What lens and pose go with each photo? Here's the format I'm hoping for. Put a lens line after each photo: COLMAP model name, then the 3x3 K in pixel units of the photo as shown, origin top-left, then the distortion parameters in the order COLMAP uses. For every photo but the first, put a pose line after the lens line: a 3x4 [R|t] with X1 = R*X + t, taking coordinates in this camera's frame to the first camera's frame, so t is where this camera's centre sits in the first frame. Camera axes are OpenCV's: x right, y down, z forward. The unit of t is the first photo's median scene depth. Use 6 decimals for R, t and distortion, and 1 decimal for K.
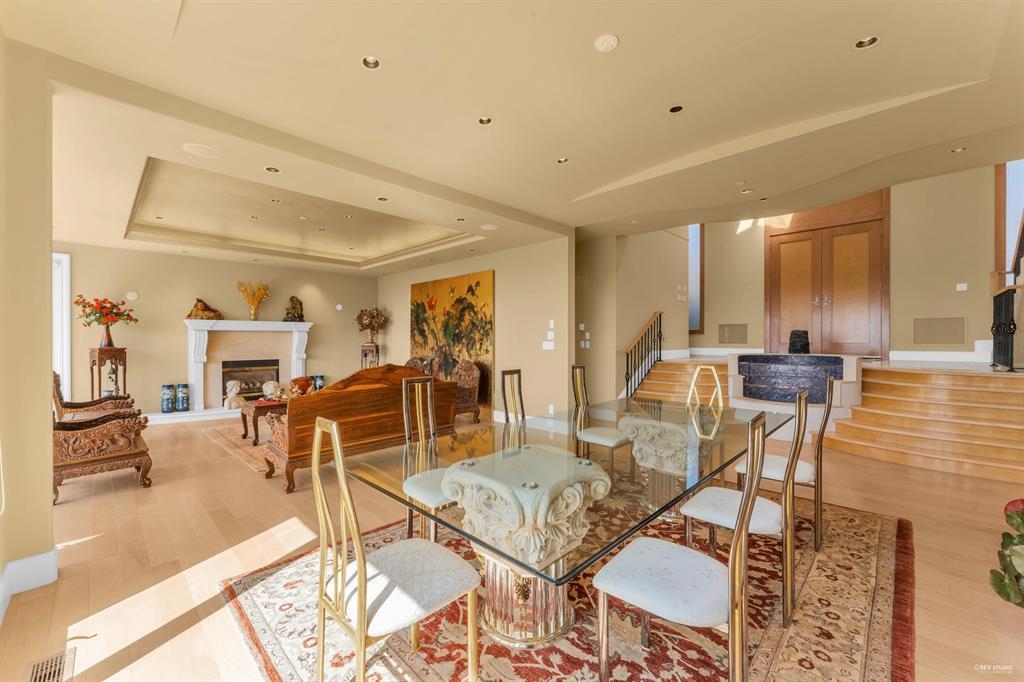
lens RADIAL K [[405.1, 0, 508.3], [0, 405.1, 349.7], [0, 0, 1]] dist [0.012857, 0.000527]
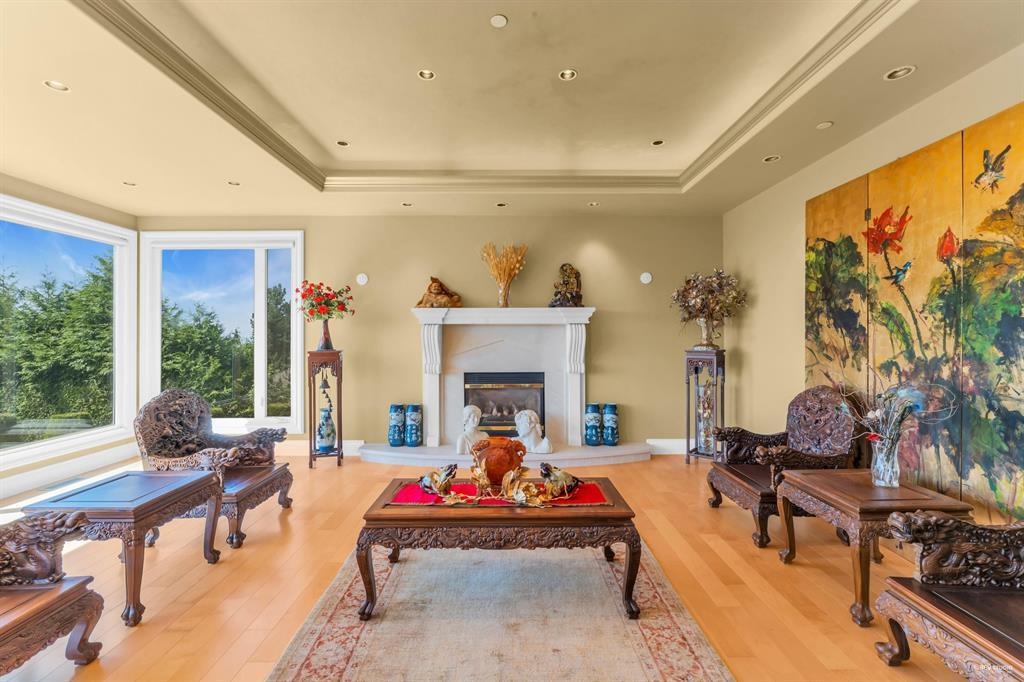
lens RADIAL K [[444.4, 0, 511.9], [0, 444.4, 331.5], [0, 0, 1]] dist [-0.004056, 0.000349]
pose [[0.713993, -0.010311, -0.700076, -0.167419], [-0.017109, 0.999336, -0.032168, -0.015710], [0.699943, 0.034946, 0.713343, 0.575095]]
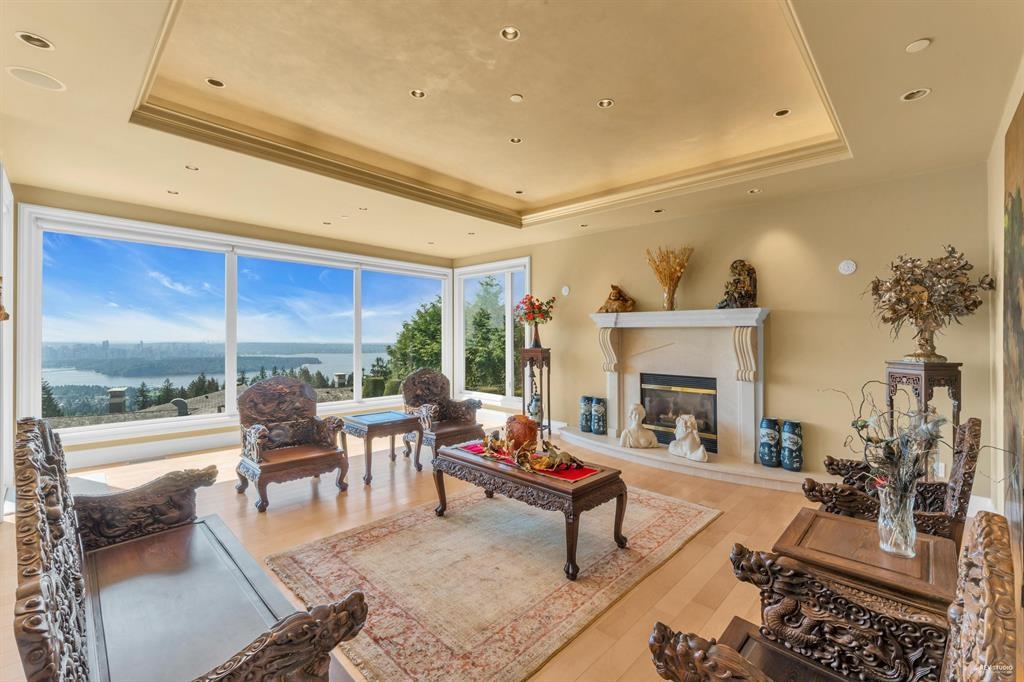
lens RADIAL K [[444.4, 0, 511.8], [0, 444.4, 336.0], [0, 0, 1]] dist [-0.004056, 0.000349]
pose [[0.020552, -0.002529, -0.999786, 0.035168], [-0.040818, 0.999161, -0.003366, -0.022948], [0.998955, 0.040879, 0.020432, 0.796473]]
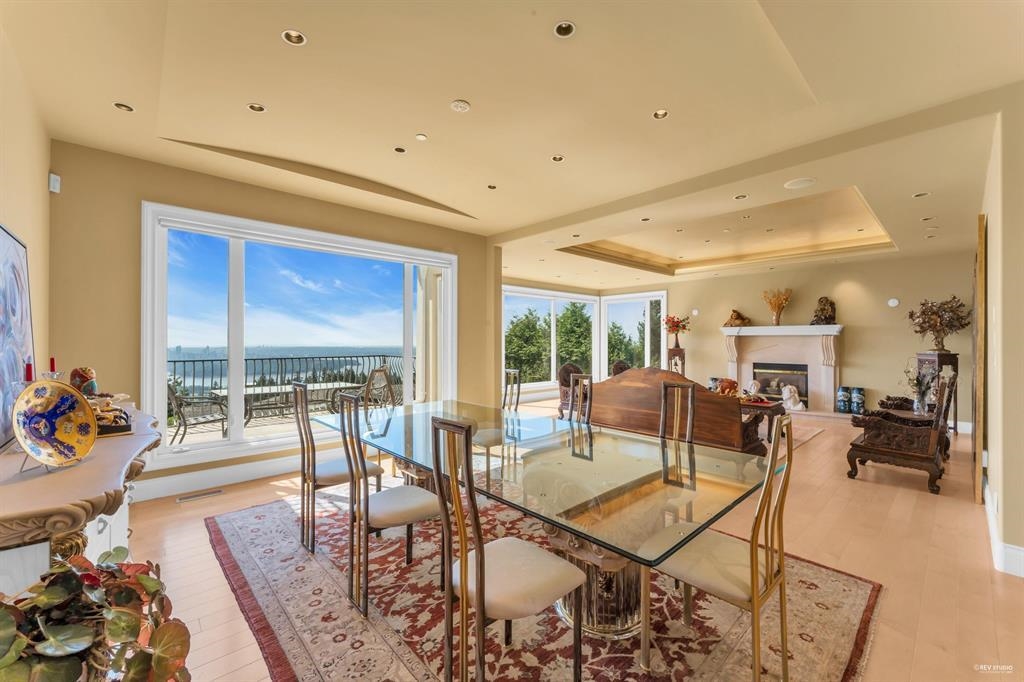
lens RADIAL K [[405.1, 0, 509.4], [0, 405.1, 346.1], [0, 0, 1]] dist [0.012857, 0.000527]
pose [[-0.050480, 0.013462, -0.998634, 0.474332], [-0.033515, 0.999323, 0.015166, -0.012758], [0.998163, 0.034234, -0.049995, 0.395242]]
